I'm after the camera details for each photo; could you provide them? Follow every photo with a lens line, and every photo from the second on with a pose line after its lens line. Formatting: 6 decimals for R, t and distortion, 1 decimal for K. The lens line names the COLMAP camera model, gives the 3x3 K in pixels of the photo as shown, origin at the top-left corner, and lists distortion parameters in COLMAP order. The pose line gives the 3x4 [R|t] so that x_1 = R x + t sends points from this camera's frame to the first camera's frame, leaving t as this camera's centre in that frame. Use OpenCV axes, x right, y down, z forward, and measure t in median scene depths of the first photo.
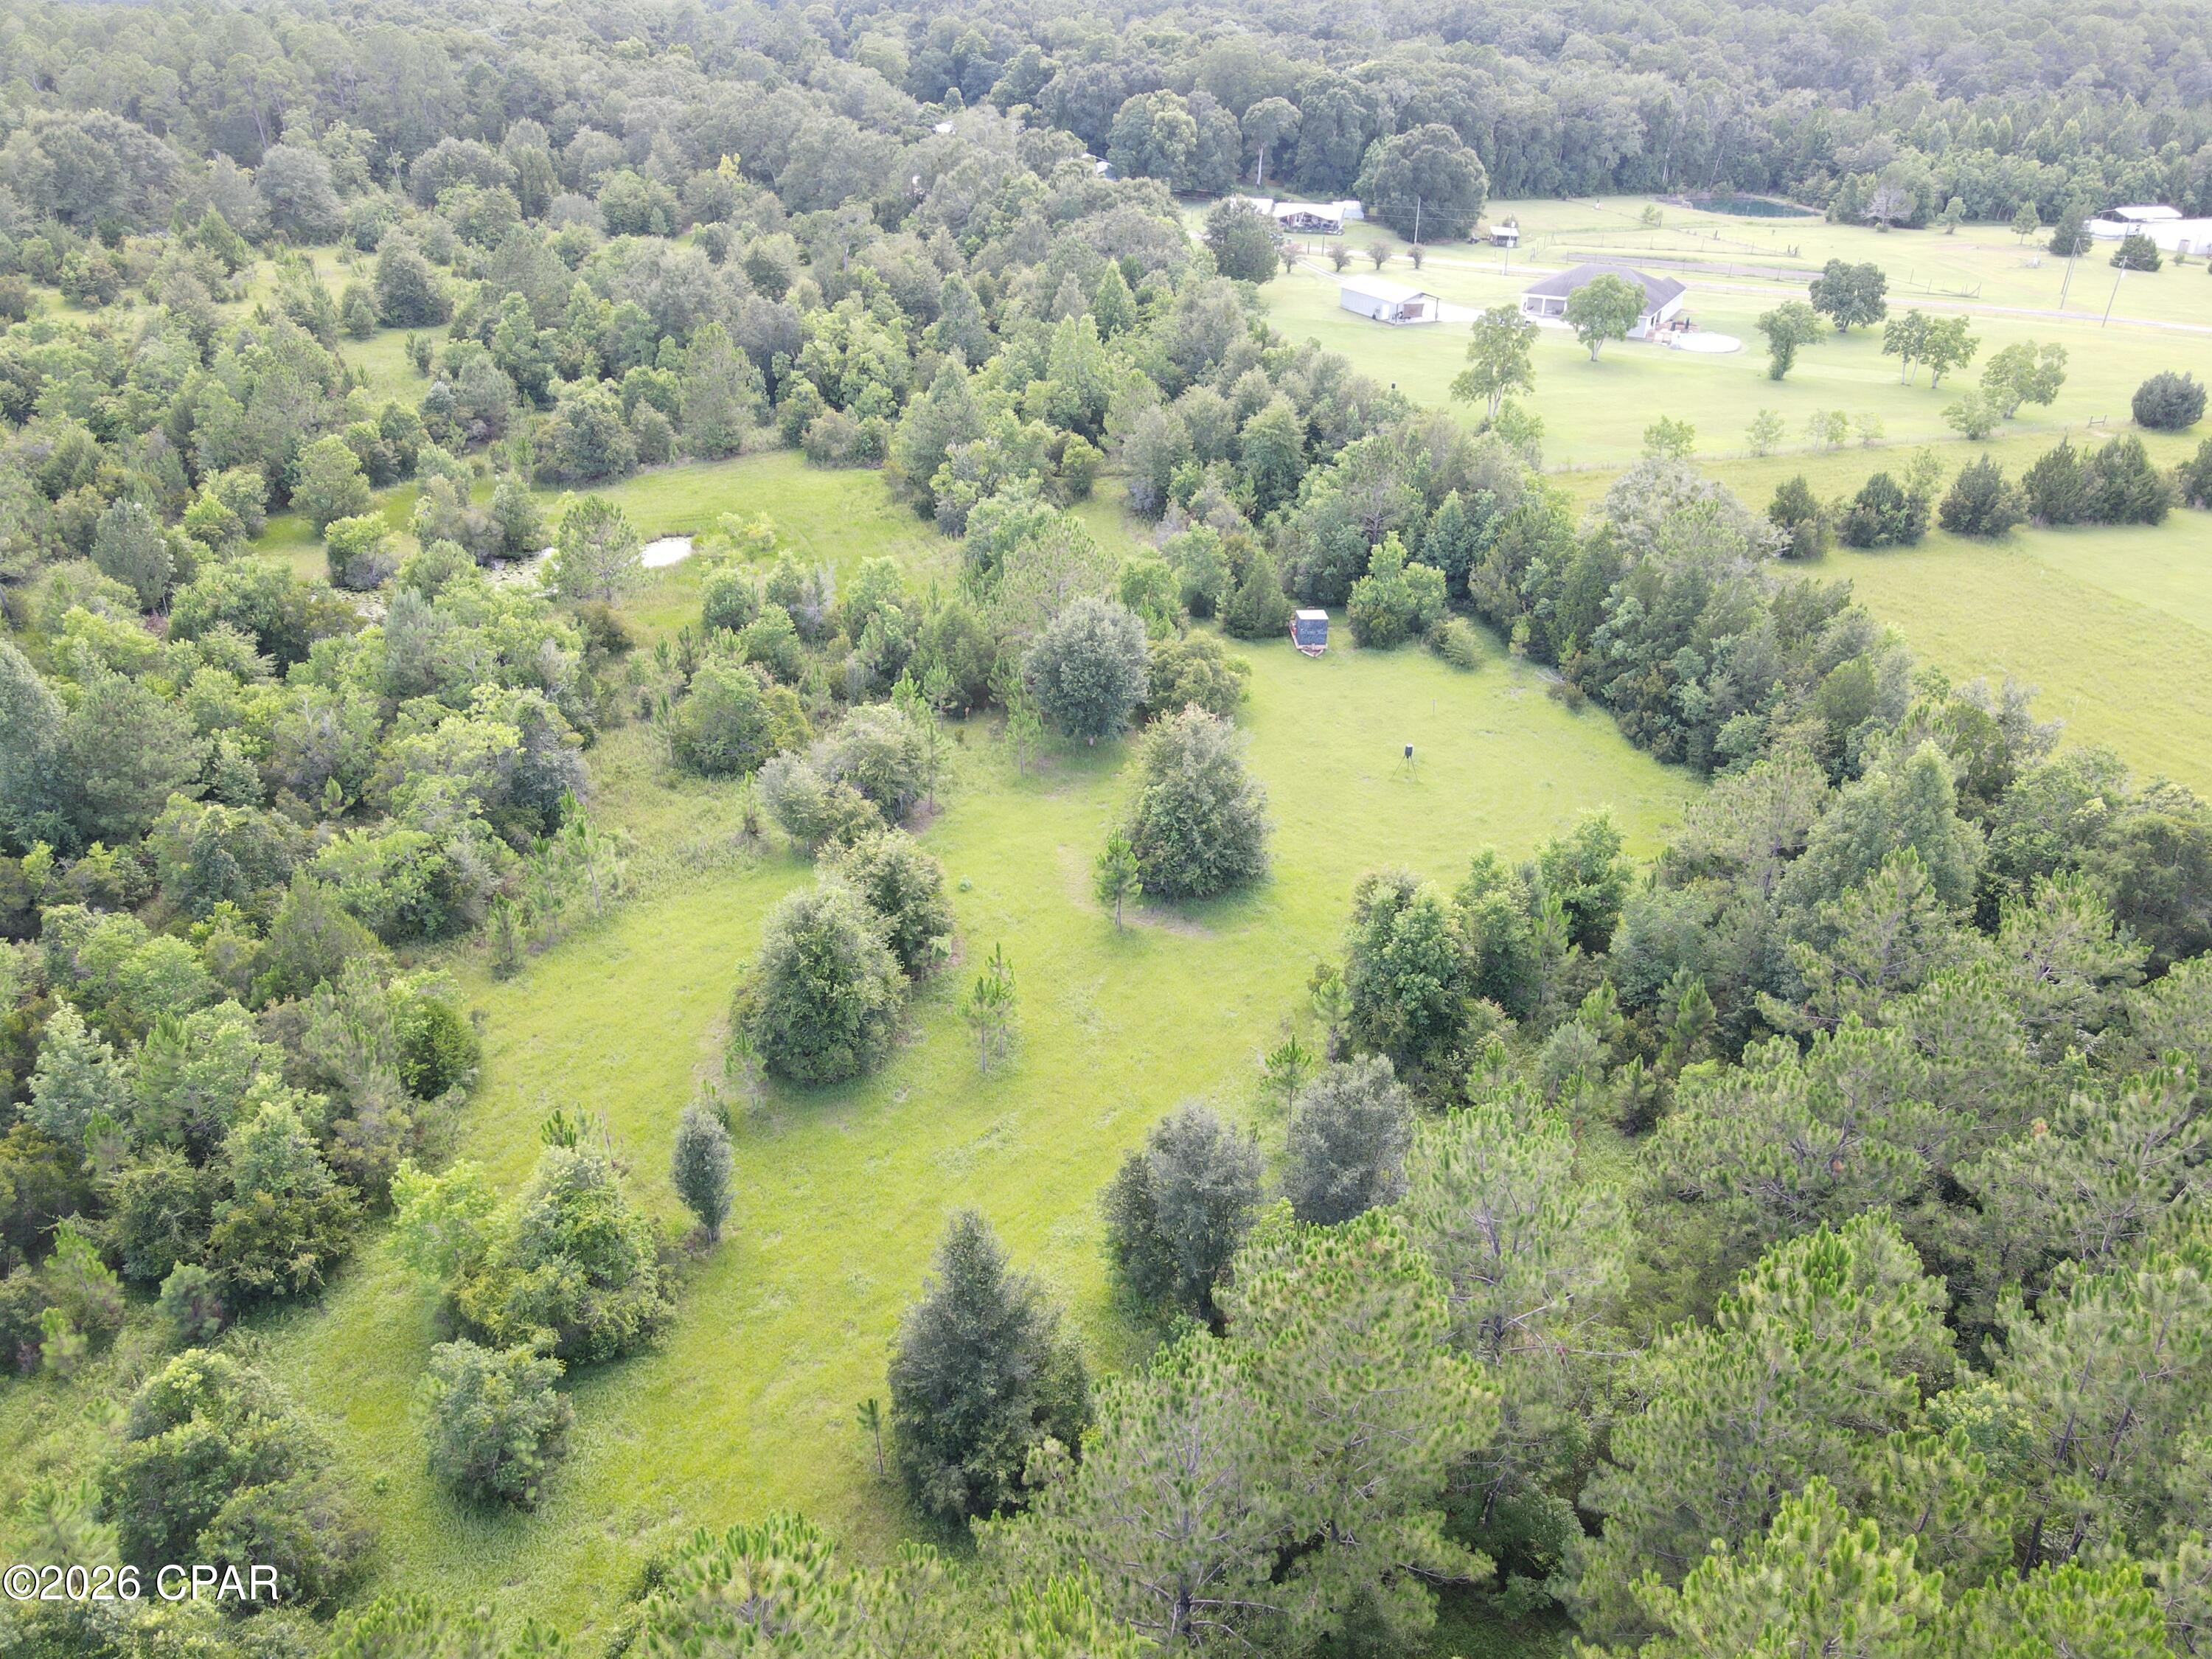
lens RADIAL K [[1569.8, 0, 1106.0], [0, 1569.8, 829.5], [0, 0, 1]] dist [-0.012897, 0.045575]
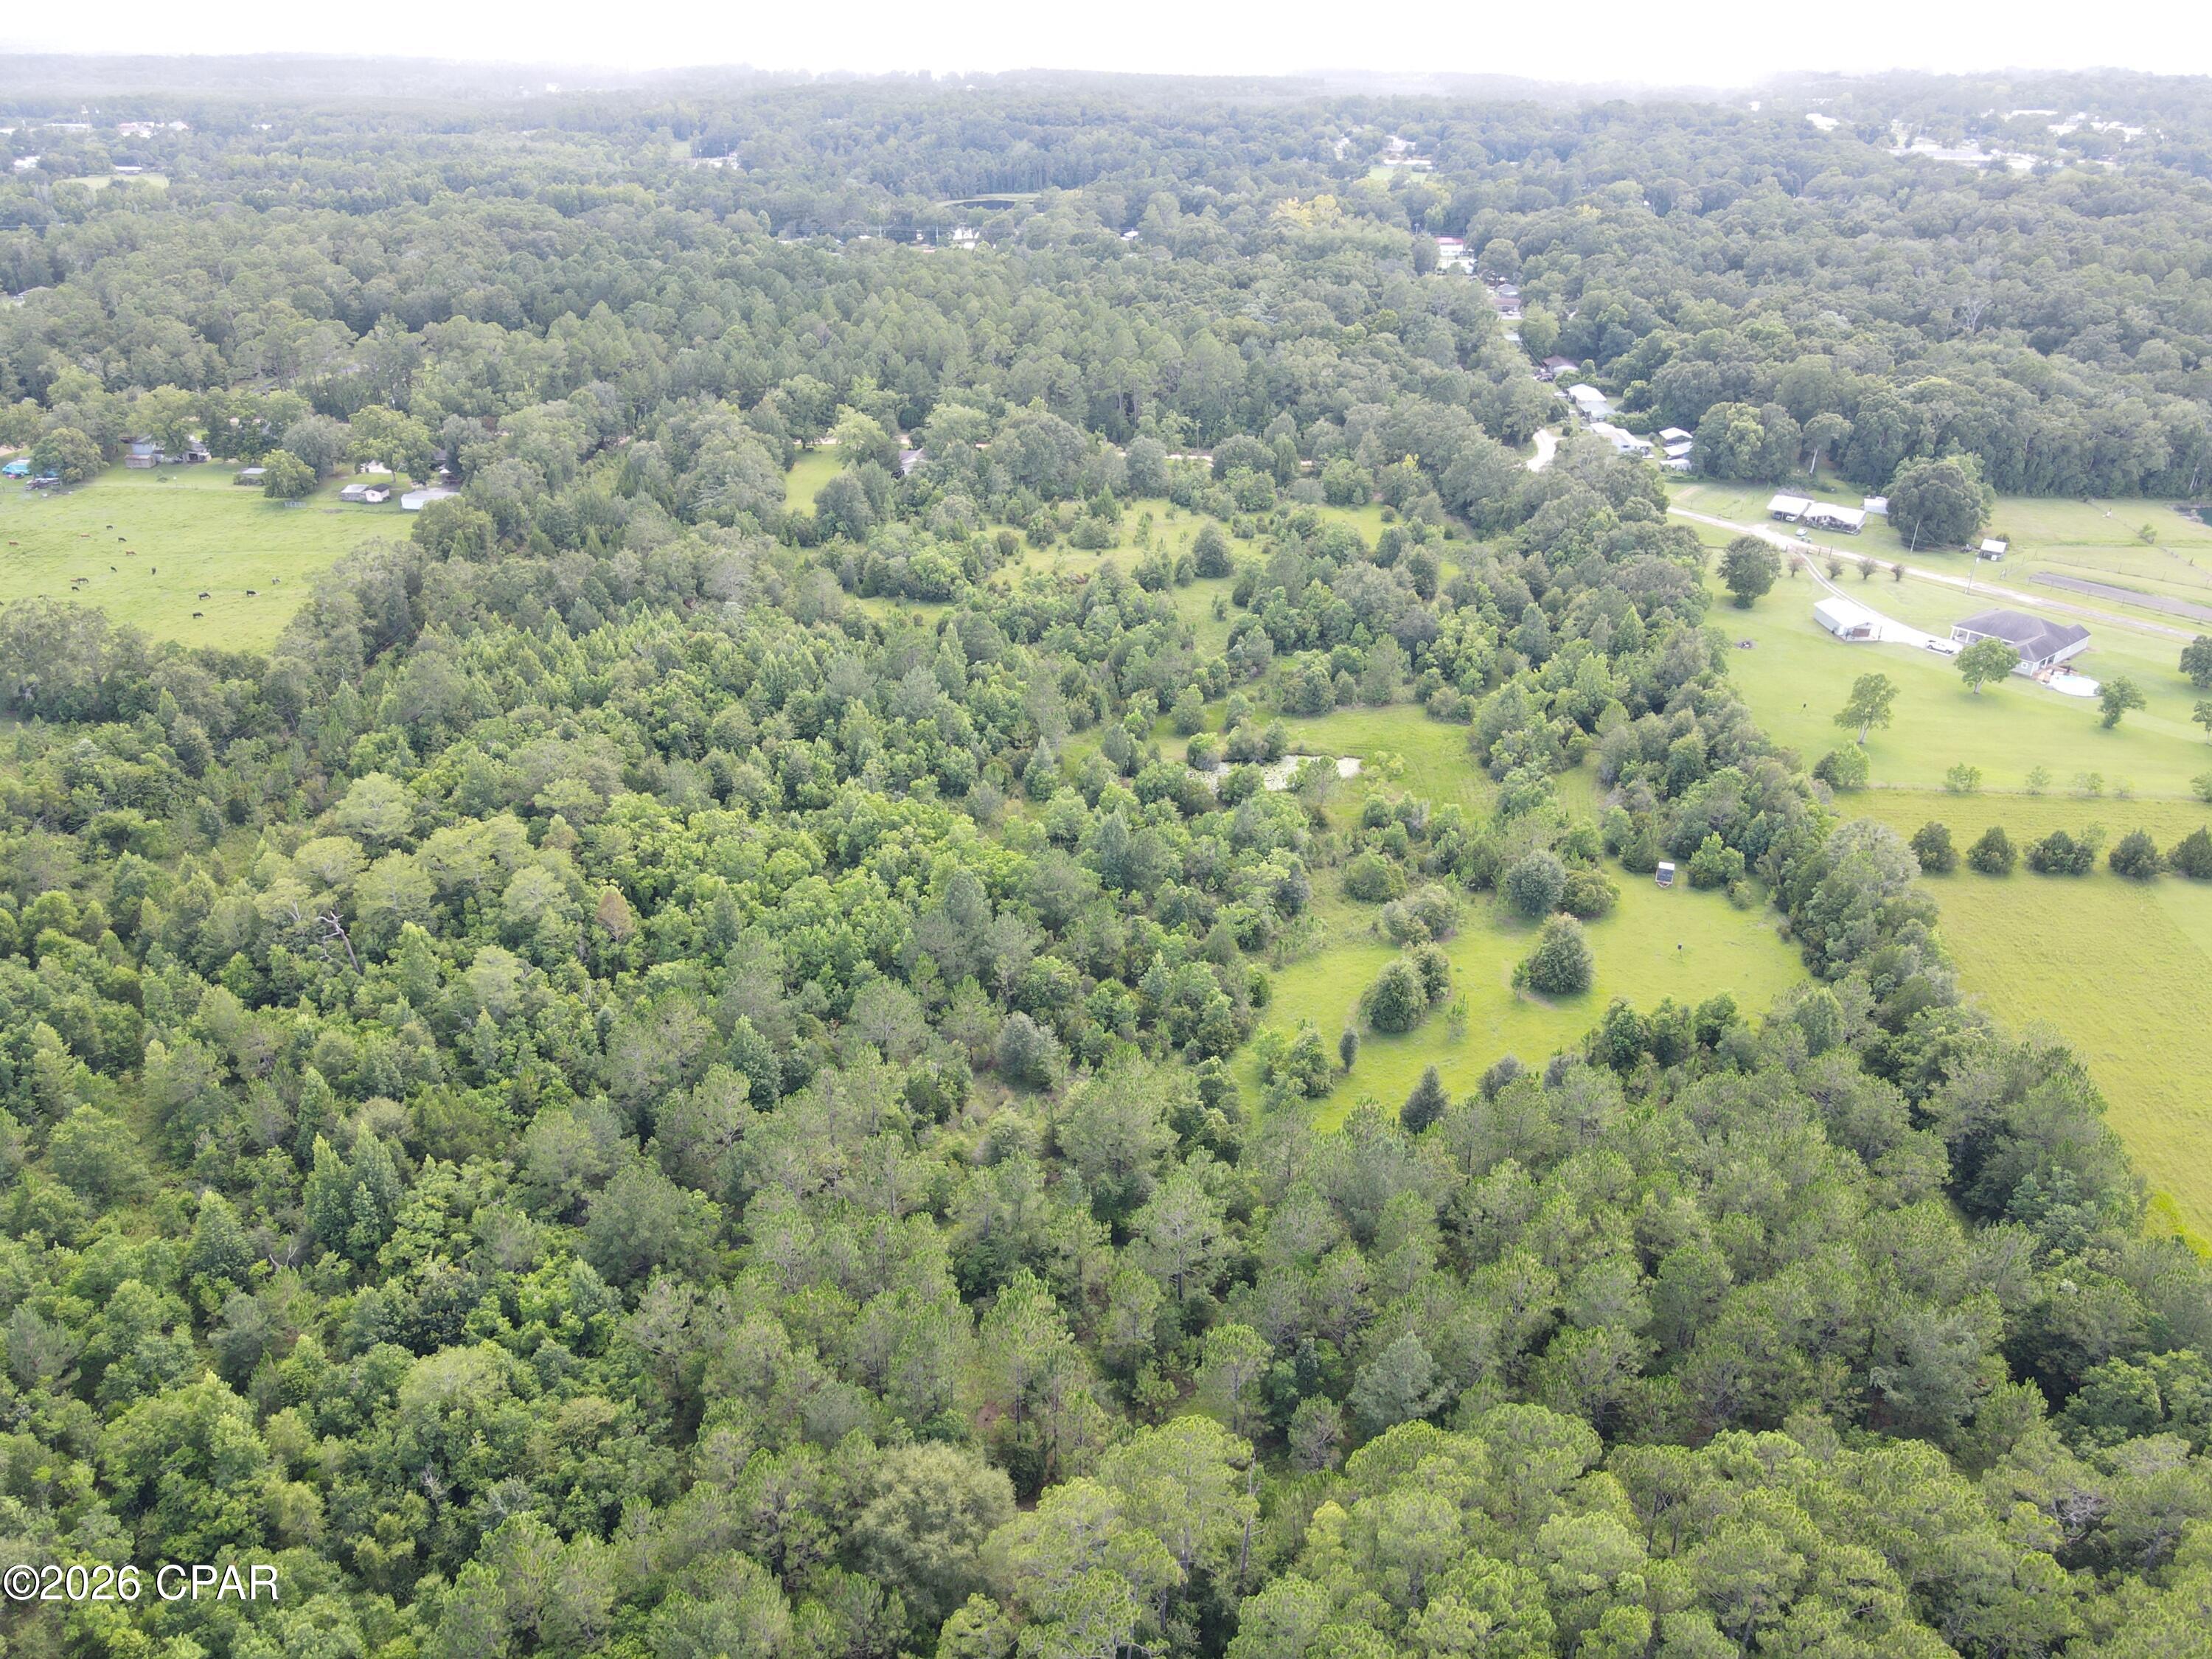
lens RADIAL K [[1569.8, 0, 1106.0], [0, 1569.8, 829.5], [0, 0, 1]] dist [-0.012897, 0.045575]
pose [[0.923038, 0.162522, -0.348695, 0.150993], [-0.171755, 0.985129, 0.004499, -0.065591], [0.344241, 0.055738, 0.937225, -1.027680]]
